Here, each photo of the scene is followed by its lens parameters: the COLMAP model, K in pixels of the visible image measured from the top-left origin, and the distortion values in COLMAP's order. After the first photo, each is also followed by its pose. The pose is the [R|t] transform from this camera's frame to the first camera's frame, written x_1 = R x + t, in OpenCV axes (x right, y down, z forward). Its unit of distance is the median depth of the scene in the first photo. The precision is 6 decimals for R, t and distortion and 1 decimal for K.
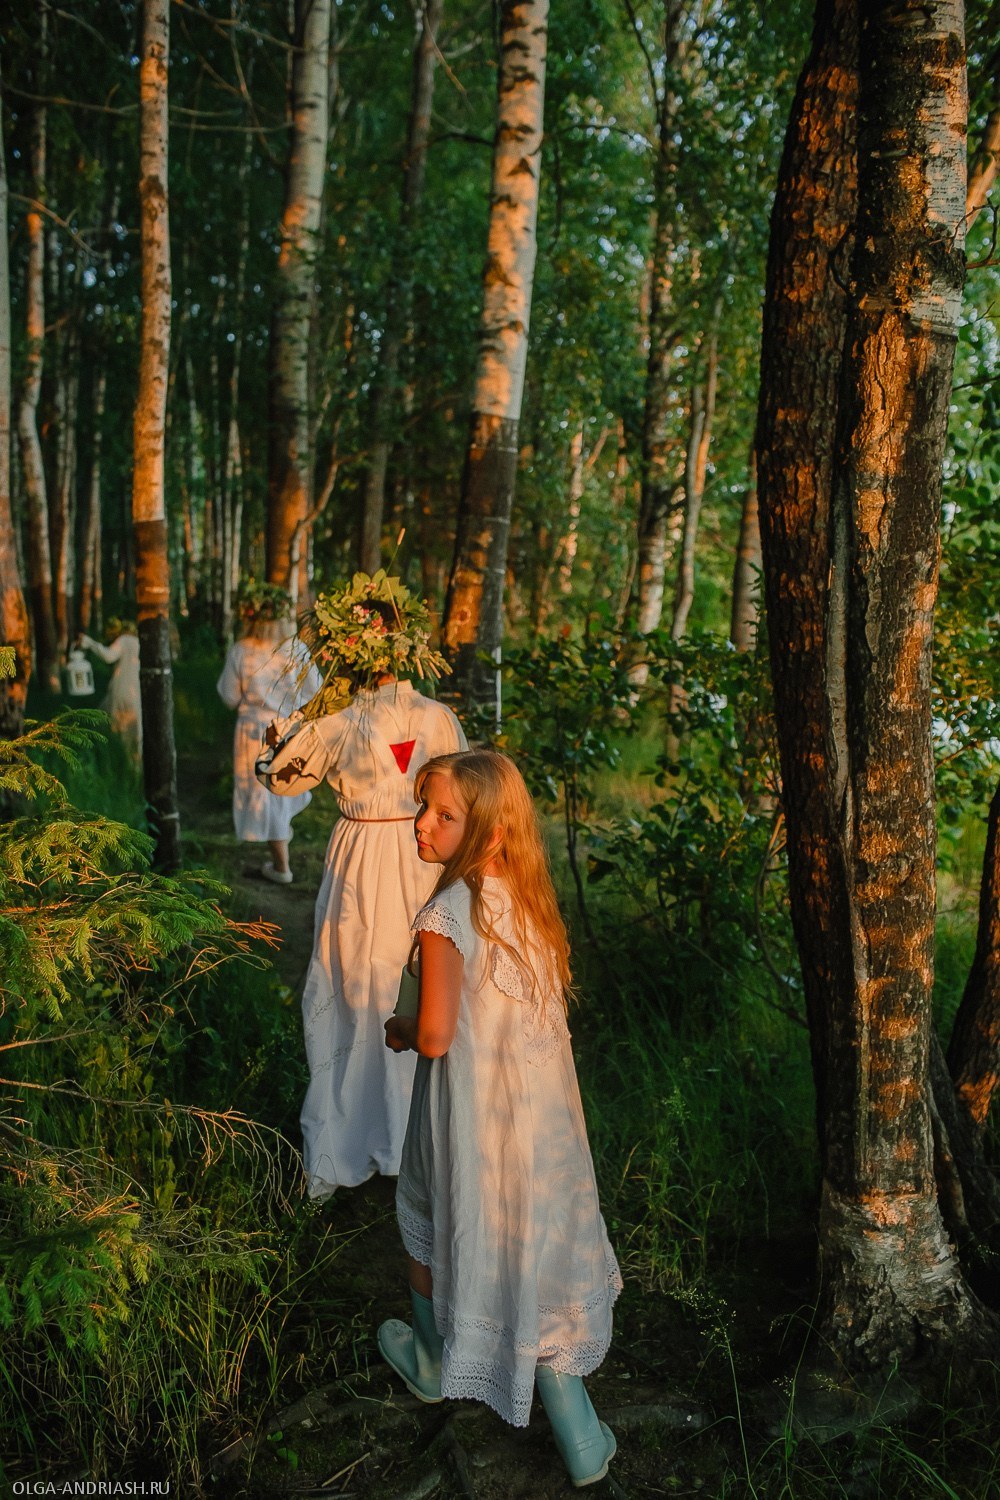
lens RADIAL K [[1430.4, 0, 500.0], [0, 1430.4, 750.0], [0, 0, 1]] dist [-0.096728, 0.125021]
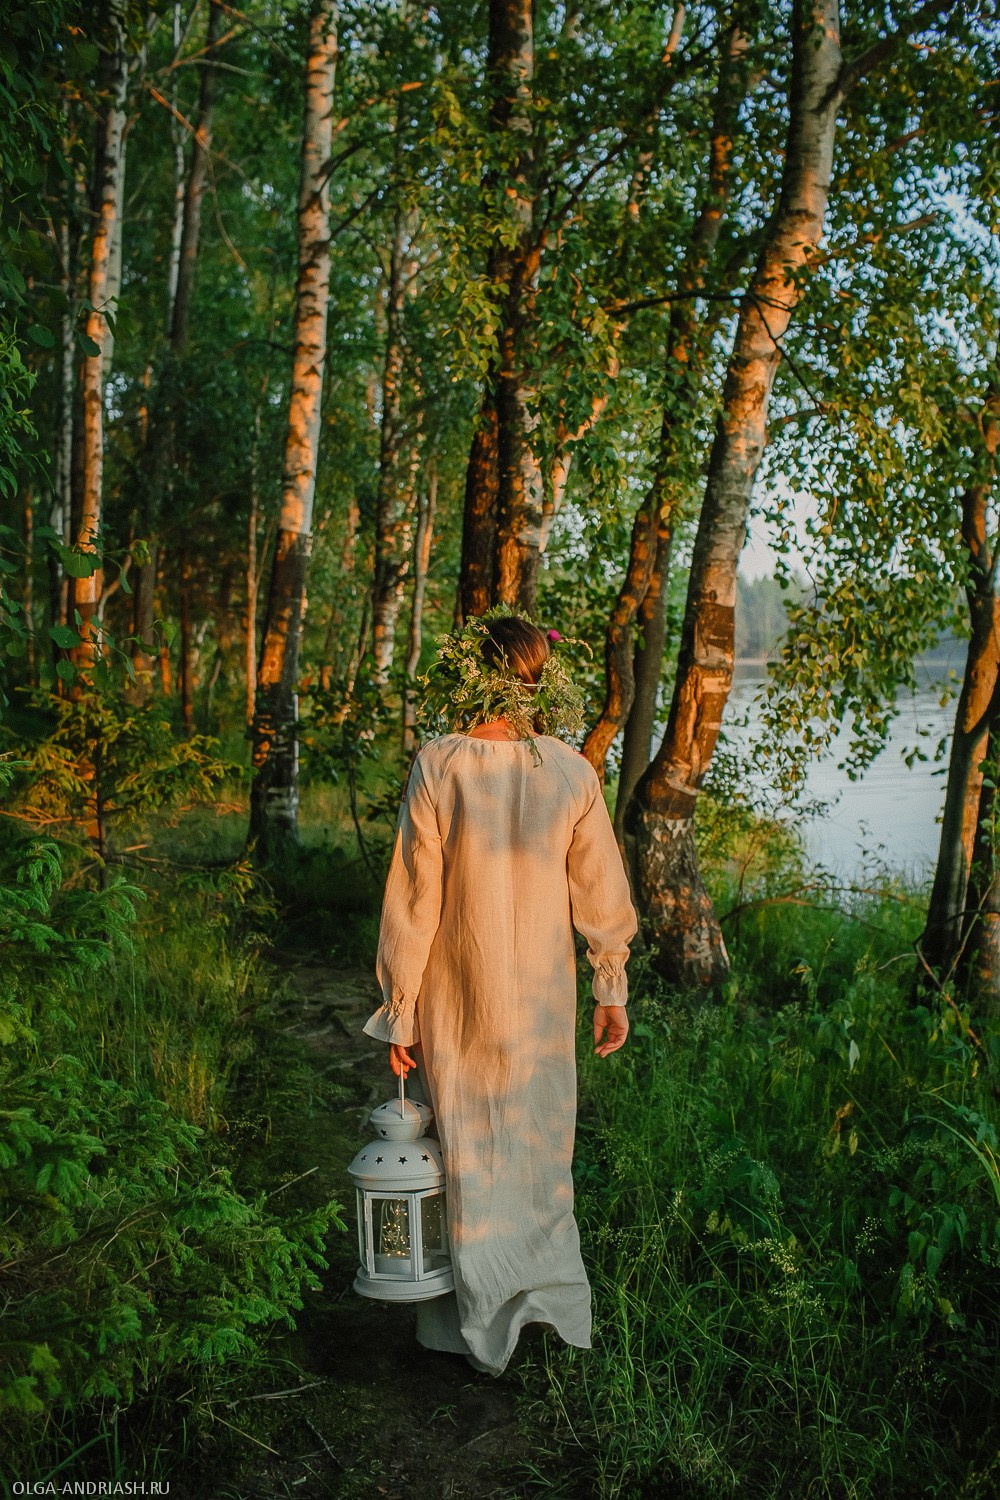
lens RADIAL K [[1430.4, 0, 500.0], [0, 1430.4, 750.0], [0, 0, 1]] dist [-0.096728, 0.125021]
pose [[0.981106, -0.008871, 0.193267, -0.083318], [0.016306, 0.999185, -0.036914, 0.056319], [-0.192782, 0.039368, 0.980452, -0.518025]]
